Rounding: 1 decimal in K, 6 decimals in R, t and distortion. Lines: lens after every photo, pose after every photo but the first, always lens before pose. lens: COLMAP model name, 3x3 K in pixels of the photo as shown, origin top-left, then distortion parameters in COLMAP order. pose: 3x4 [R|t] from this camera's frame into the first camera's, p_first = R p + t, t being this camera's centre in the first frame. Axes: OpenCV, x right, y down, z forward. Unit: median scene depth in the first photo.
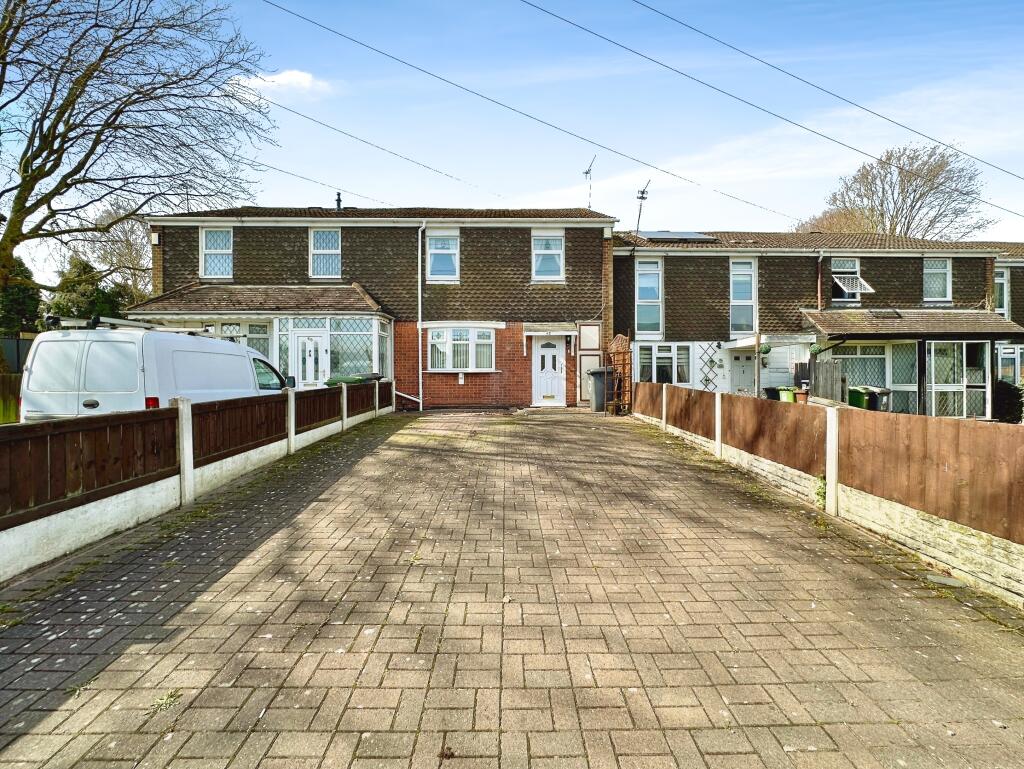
lens RADIAL K [[412.4, 0, 509.6], [0, 412.4, 366.6], [0, 0, 1]] dist [-0.001619, -0.000034]
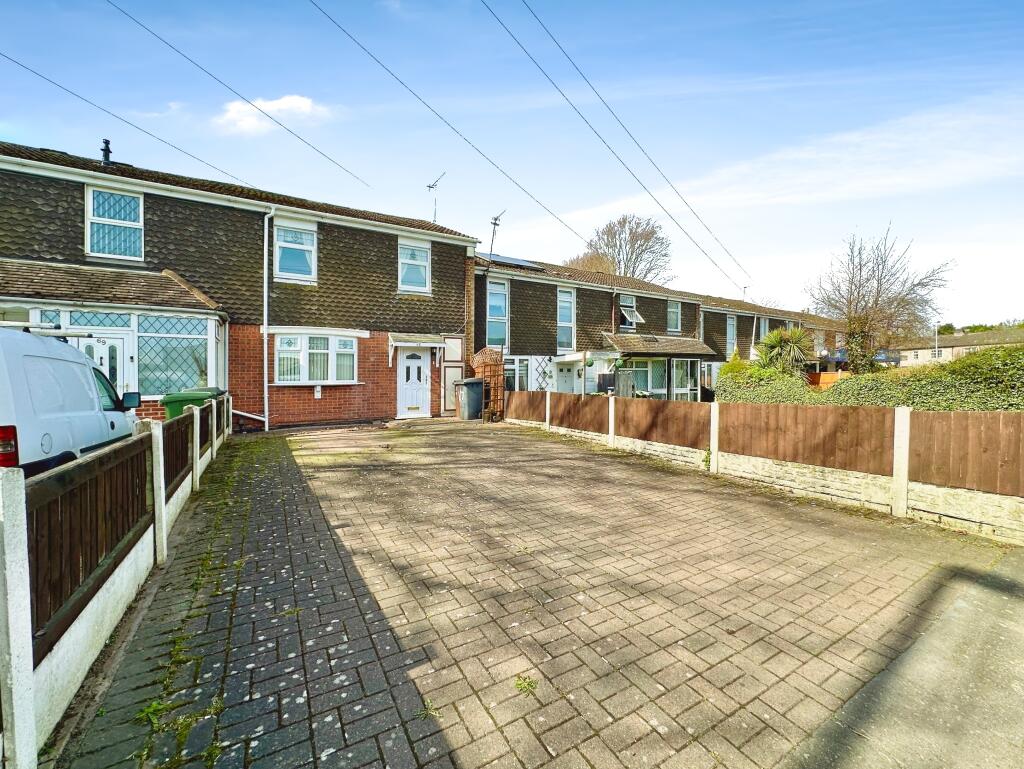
lens RADIAL K [[412.4, 0, 519.9], [0, 412.4, 382.7], [0, 0, 1]] dist [-0.001619, -0.000034]
pose [[0.869400, -0.011379, 0.493978, -0.197846], [0.006064, 0.999905, 0.012360, 0.000786], [-0.494072, -0.007751, 0.869386, 0.009819]]
